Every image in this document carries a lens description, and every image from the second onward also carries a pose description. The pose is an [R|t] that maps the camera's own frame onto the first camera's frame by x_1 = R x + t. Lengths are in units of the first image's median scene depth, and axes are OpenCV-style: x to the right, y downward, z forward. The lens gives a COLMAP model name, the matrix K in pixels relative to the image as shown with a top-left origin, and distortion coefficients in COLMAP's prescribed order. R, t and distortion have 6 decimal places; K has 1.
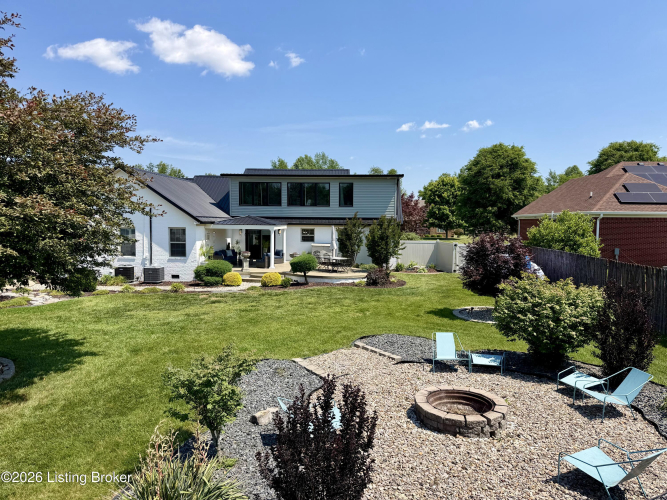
lens RADIAL K [[462.6, 0, 341.8], [0, 462.6, 256.4], [0, 0, 1]] dist [0.094016, -0.001903]
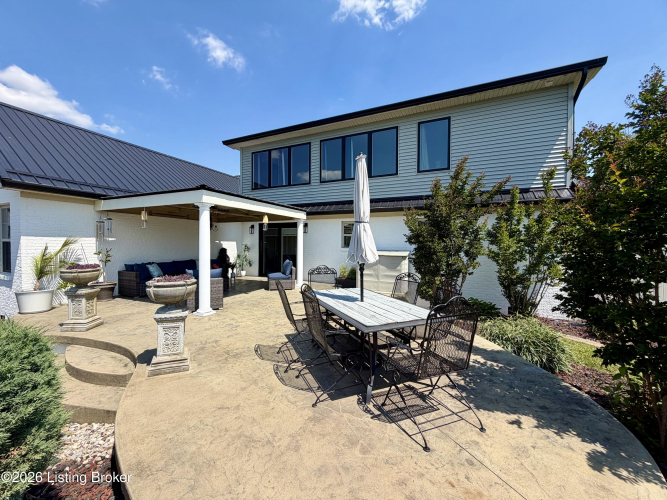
lens RADIAL K [[265.4, 0, 331.9], [0, 265.4, 250.3], [0, 0, 1]] dist [-0.003646, 0.000328]
pose [[0.931940, 0.005542, -0.362570, 0.013931], [-0.025963, 0.998337, -0.051475, -0.015110], [0.361681, 0.057385, 0.930534, 0.880417]]
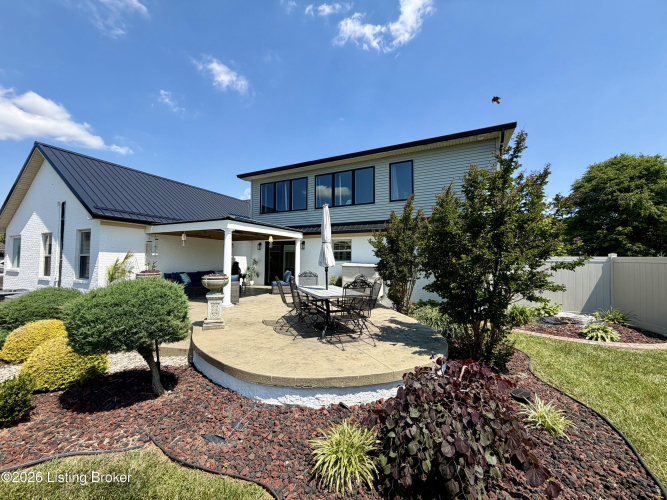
lens RADIAL K [[265.4, 0, 331.5], [0, 265.4, 249.7], [0, 0, 1]] dist [-0.003646, 0.000328]
pose [[0.923749, -0.019630, -0.382495, 0.067284], [-0.026103, 0.993137, -0.114009, -0.005345], [0.382108, 0.115300, 0.916896, 0.807854]]
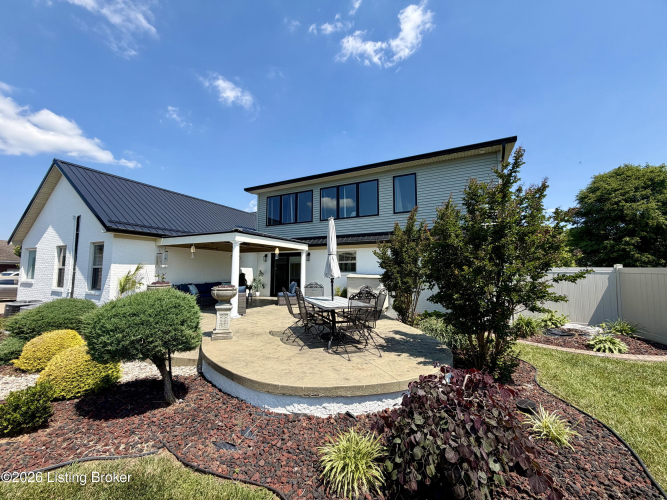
lens RADIAL K [[265.4, 0, 331.4], [0, 265.4, 250.0], [0, 0, 1]] dist [-0.003646, 0.000328]
pose [[0.917048, -0.038120, -0.396952, 0.068745], [-0.025471, 0.987789, -0.153702, -0.005255], [0.397963, 0.151062, 0.904879, 0.801992]]
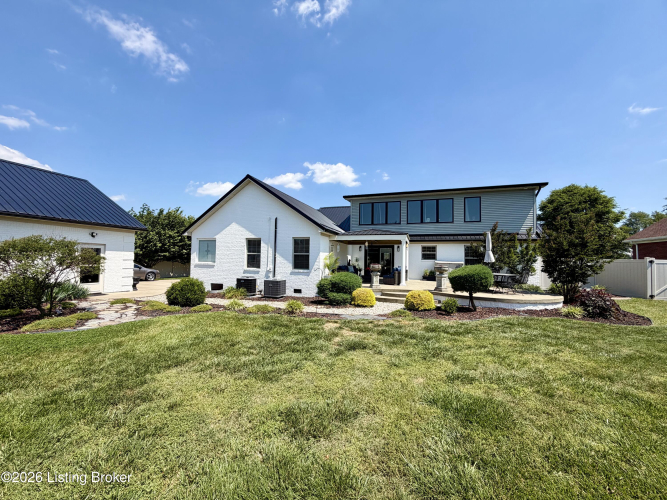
lens RADIAL K [[265.4, 0, 331.7], [0, 265.4, 250.8], [0, 0, 1]] dist [-0.003646, 0.000328]
pose [[0.968307, -0.002800, -0.249746, -0.162507], [-0.025749, 0.993490, -0.110971, 0.020863], [0.248430, 0.113884, 0.961932, 0.513125]]
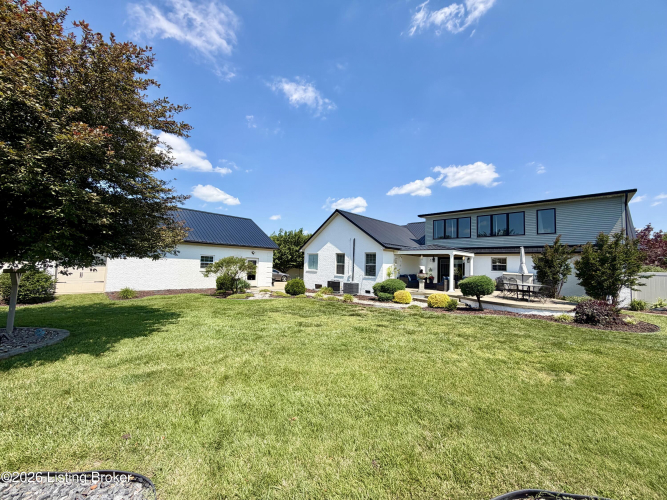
lens RADIAL K [[265.4, 0, 330.6], [0, 265.4, 250.2], [0, 0, 1]] dist [-0.003646, 0.000328]
pose [[0.758095, -0.024265, -0.651693, 0.032425], [-0.072852, 0.989901, -0.121604, 0.026608], [0.648062, 0.139665, 0.748672, 0.392430]]
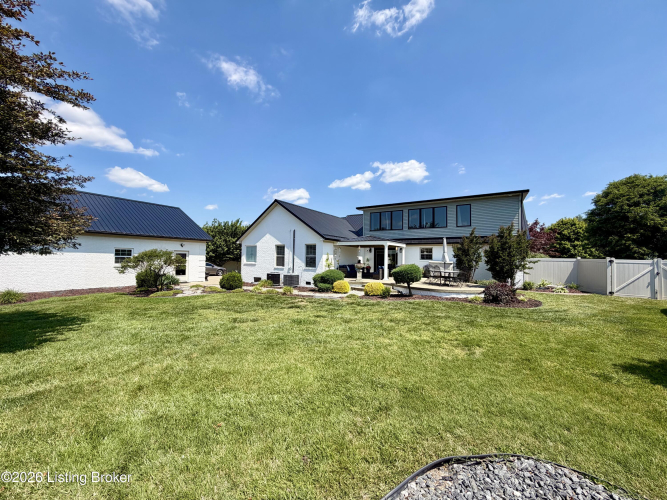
lens RADIAL K [[265.4, 0, 331.6], [0, 265.4, 249.9], [0, 0, 1]] dist [-0.003646, 0.000328]
pose [[0.882149, -0.014366, -0.470751, 0.033612], [-0.039289, 0.993806, -0.103953, 0.026163], [0.469328, 0.110198, 0.876121, 0.400615]]
